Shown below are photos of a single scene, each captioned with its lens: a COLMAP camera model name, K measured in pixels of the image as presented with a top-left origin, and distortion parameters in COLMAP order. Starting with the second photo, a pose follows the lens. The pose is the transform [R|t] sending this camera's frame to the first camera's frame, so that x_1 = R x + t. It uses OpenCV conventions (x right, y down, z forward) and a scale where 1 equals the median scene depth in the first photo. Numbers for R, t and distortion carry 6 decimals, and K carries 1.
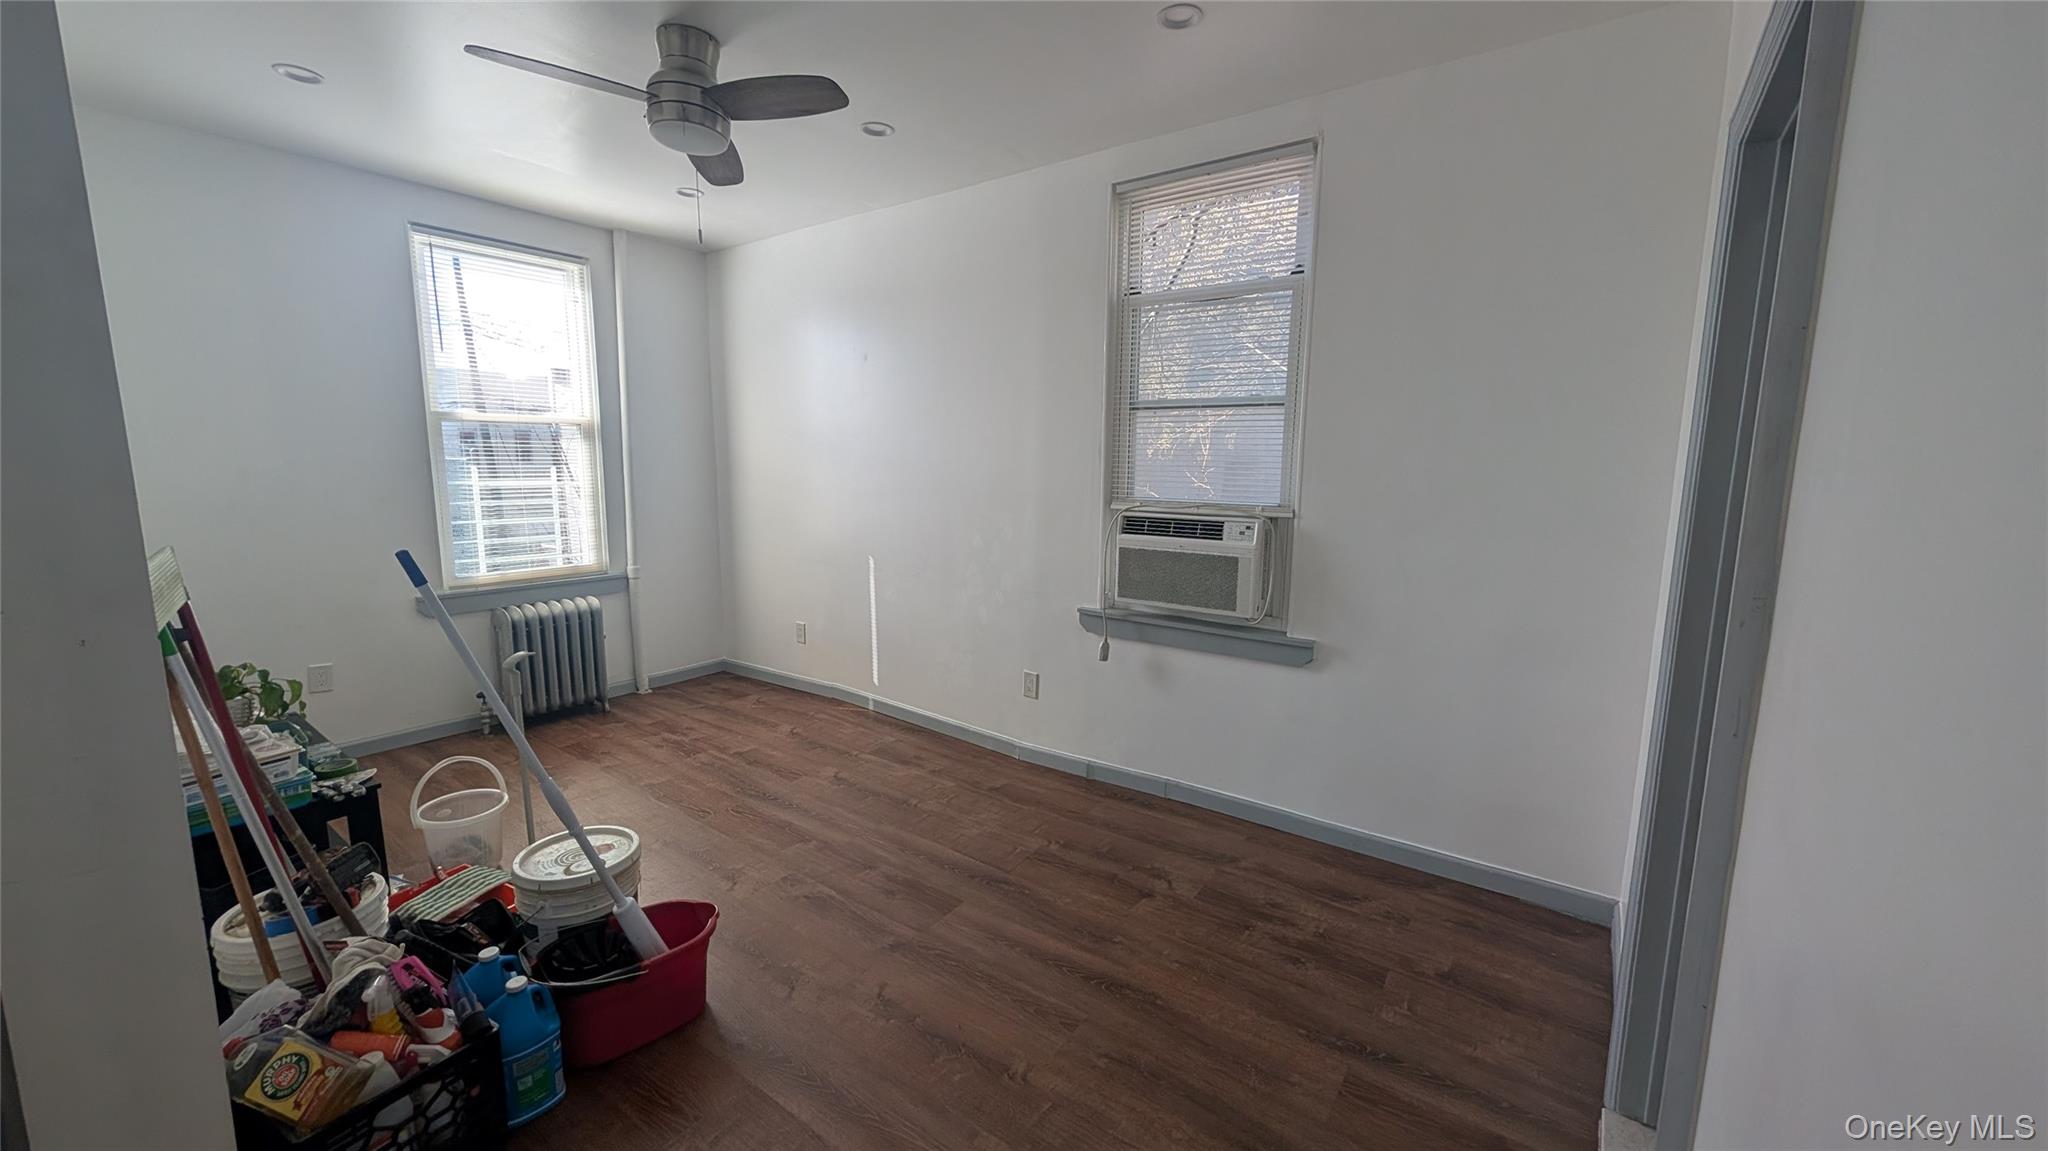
lens RADIAL K [[763.9, 0, 1020.6], [0, 763.9, 566.6], [0, 0, 1]] dist [-0.000198, 0.000020]
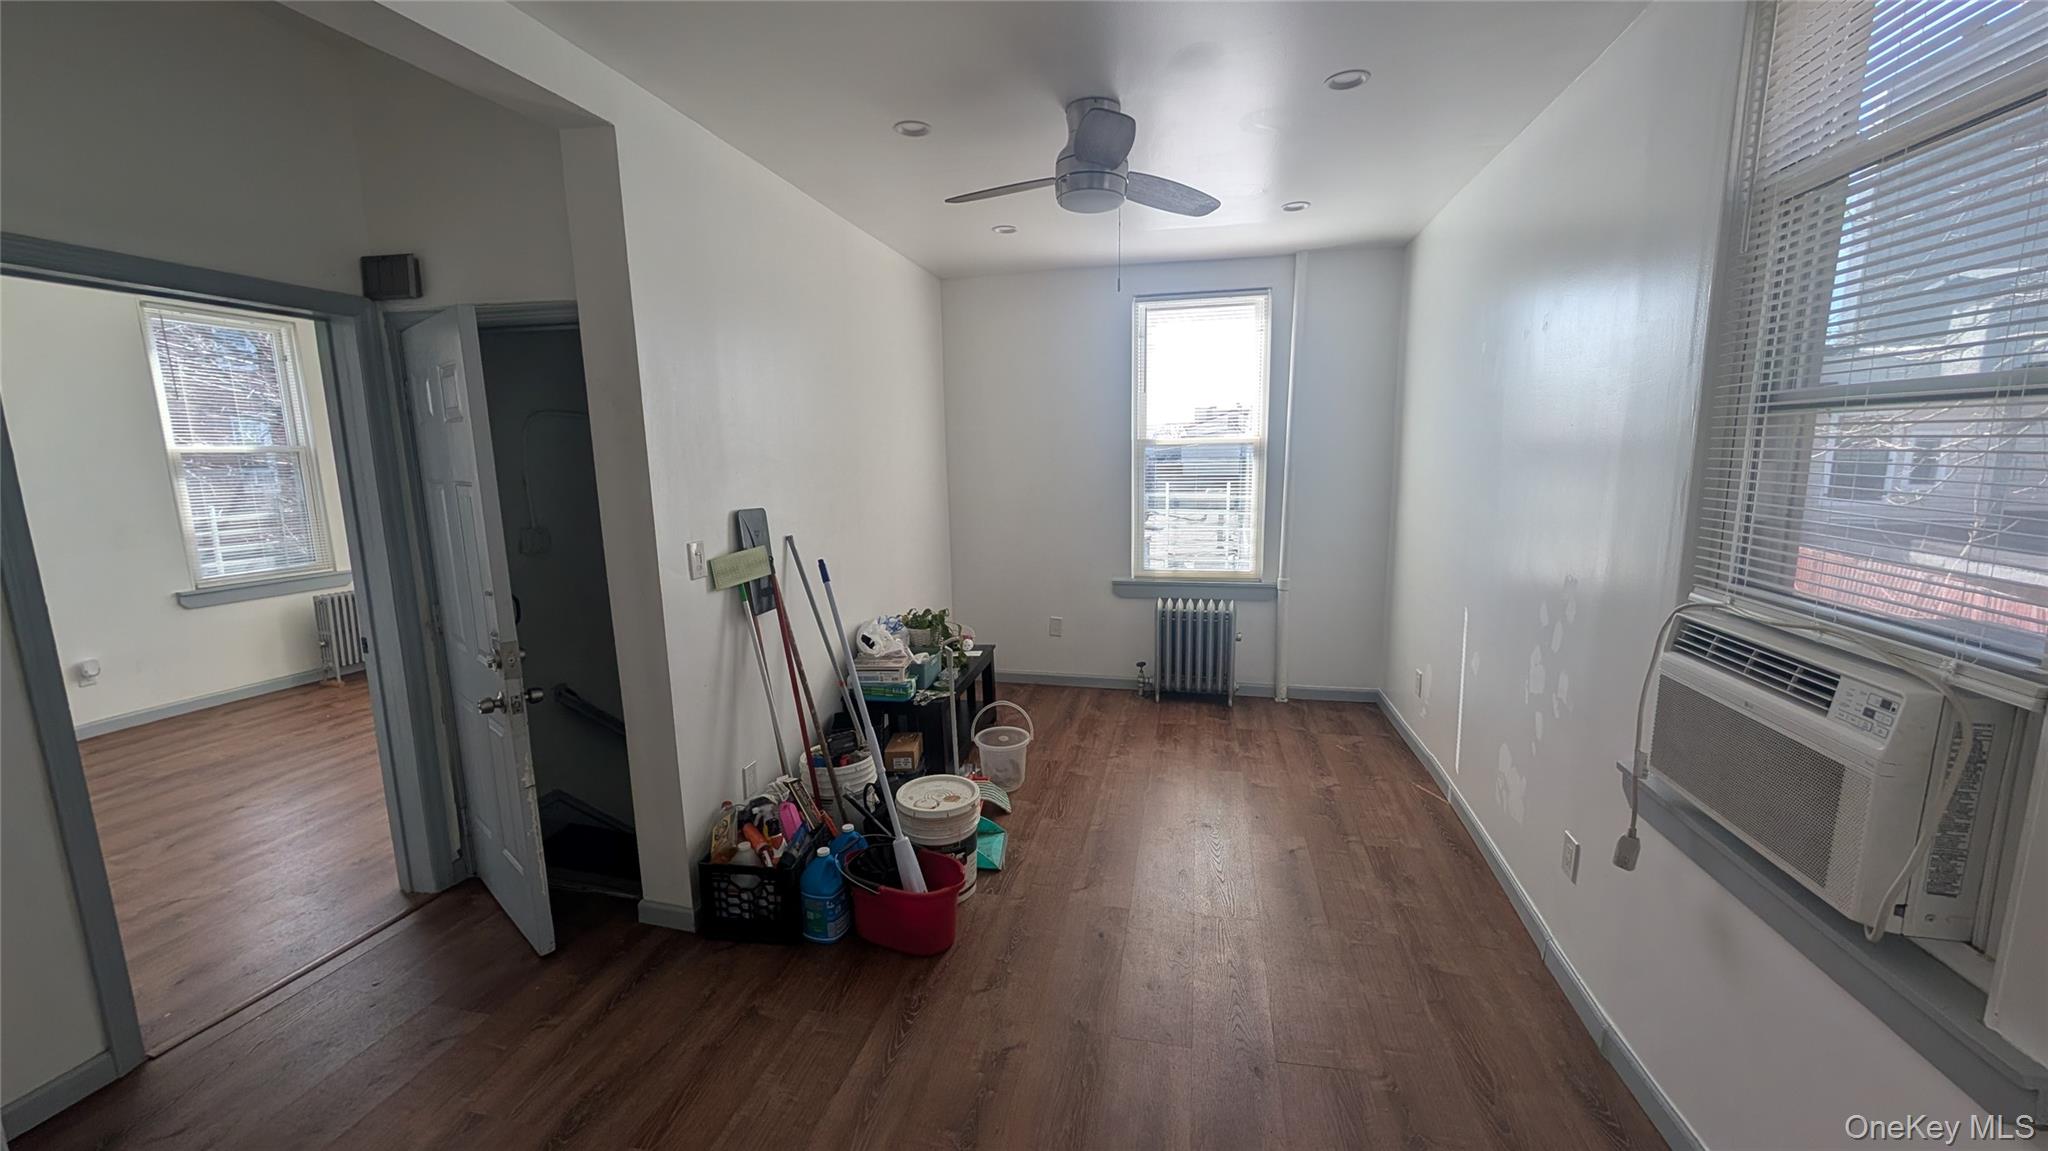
lens RADIAL K [[763.9, 0, 1020.6], [0, 763.9, 566.6], [0, 0, 1]] dist [-0.000198, 0.000020]
pose [[0.405702, 0.122487, -0.905761, 0.334161], [-0.109588, 0.990350, 0.084840, -0.076288], [0.907412, 0.064841, 0.415210, 0.289424]]
